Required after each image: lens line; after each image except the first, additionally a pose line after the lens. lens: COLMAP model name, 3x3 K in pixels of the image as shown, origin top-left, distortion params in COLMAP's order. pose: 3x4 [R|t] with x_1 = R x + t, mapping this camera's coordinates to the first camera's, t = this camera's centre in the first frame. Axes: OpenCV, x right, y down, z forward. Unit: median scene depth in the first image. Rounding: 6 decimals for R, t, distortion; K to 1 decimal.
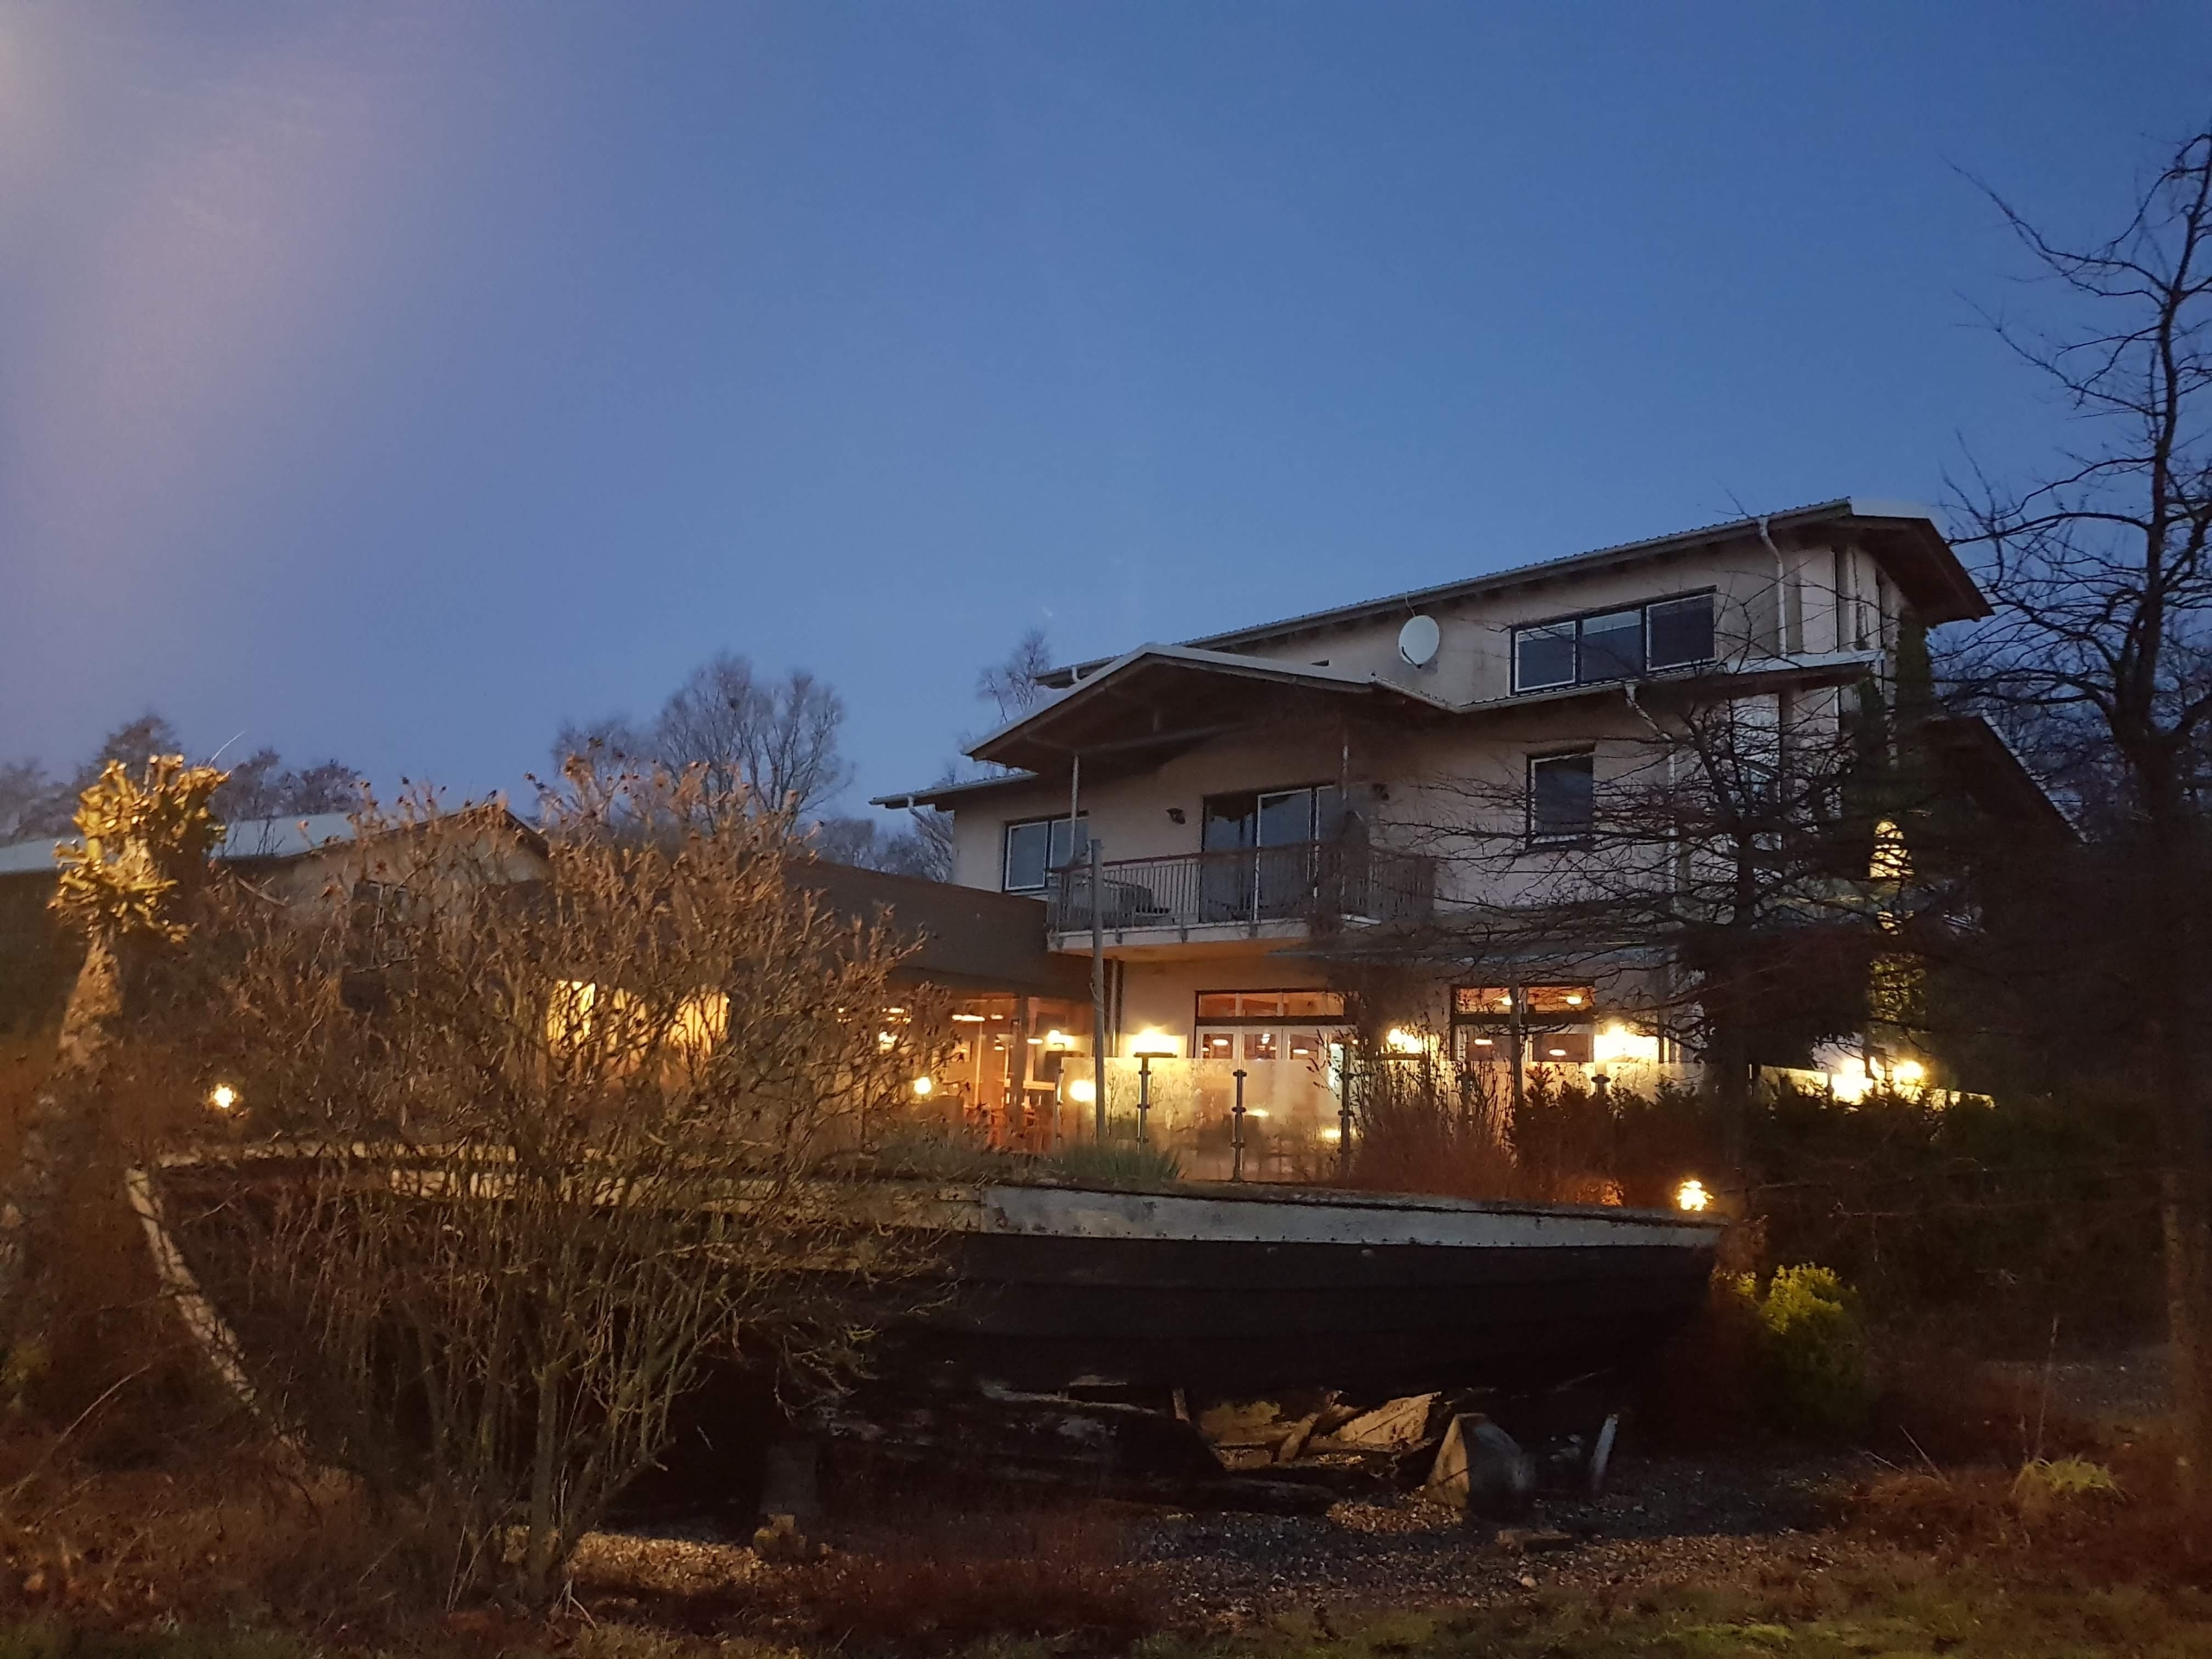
lens RADIAL K [[1699.7, 0, 1106.0], [0, 1699.7, 829.5], [0, 0, 1]] dist [-0.004914, -0.001648]
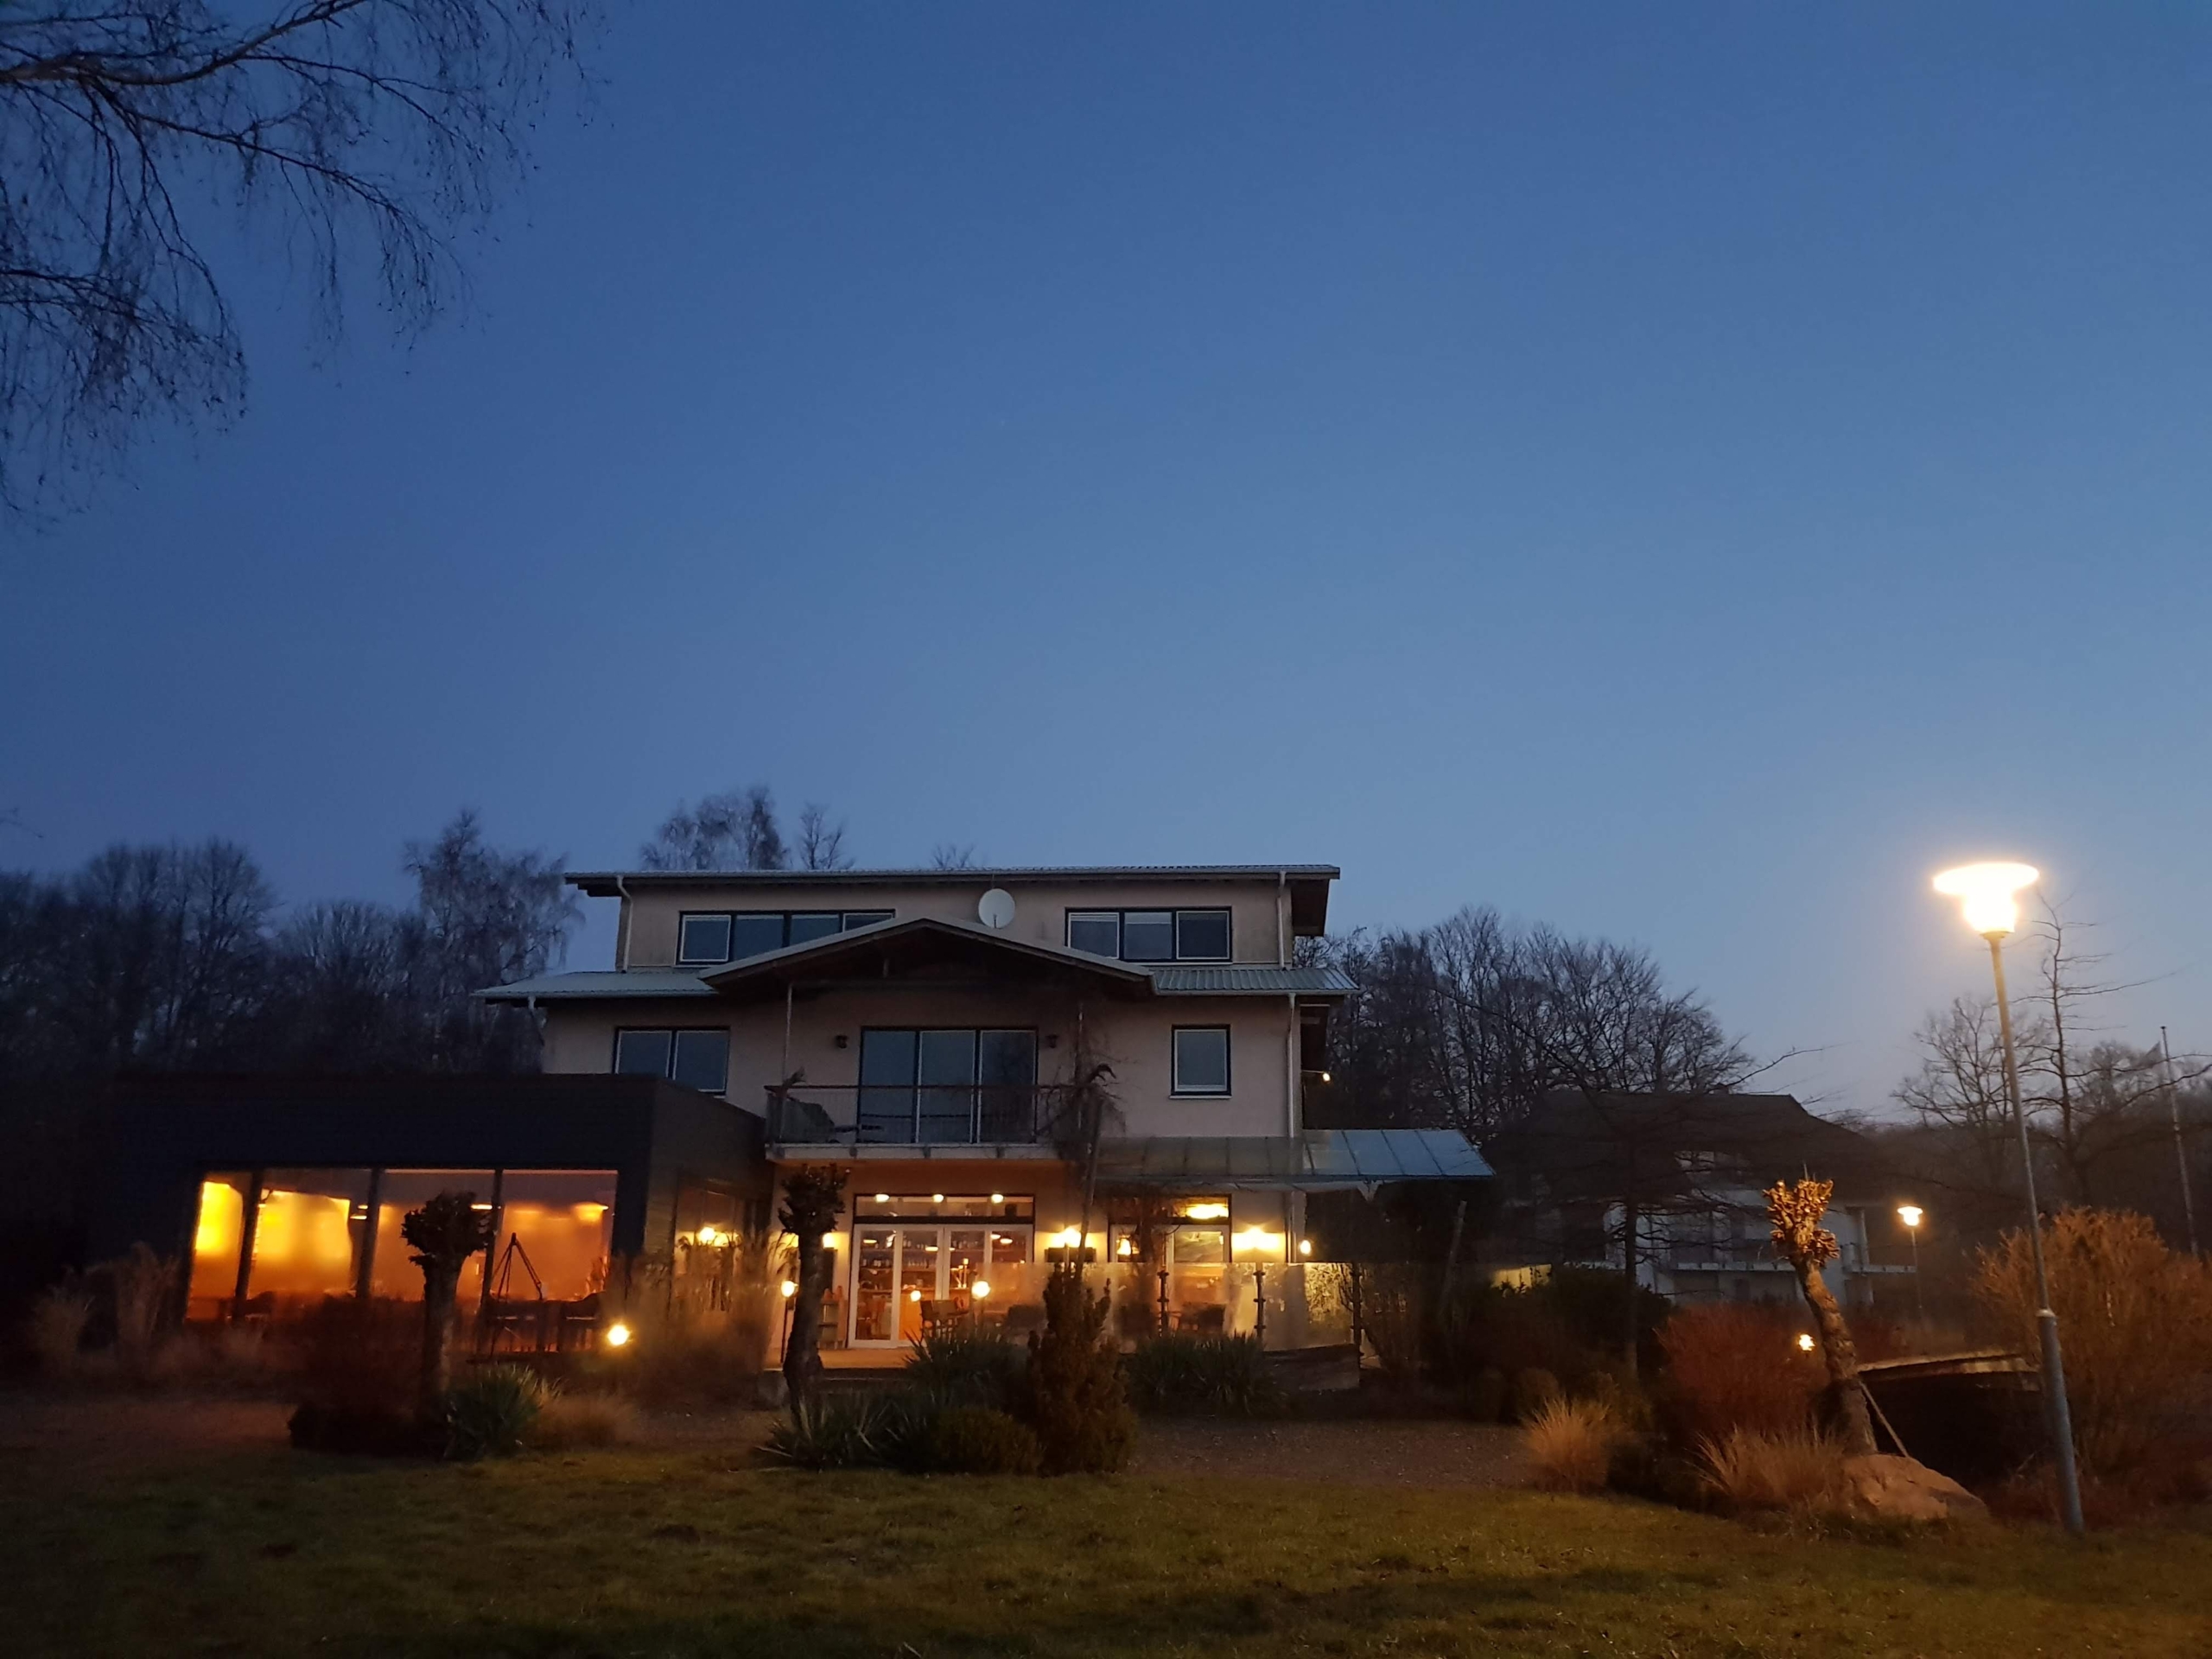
lens RADIAL K [[1699.7, 0, 1106.0], [0, 1699.7, 829.5], [0, 0, 1]] dist [-0.004914, -0.001648]
pose [[0.773355, 0.132645, 0.619942, -0.586350], [-0.080304, 0.990486, -0.111752, -0.038168], [-0.628867, 0.036640, 0.776649, -0.037463]]
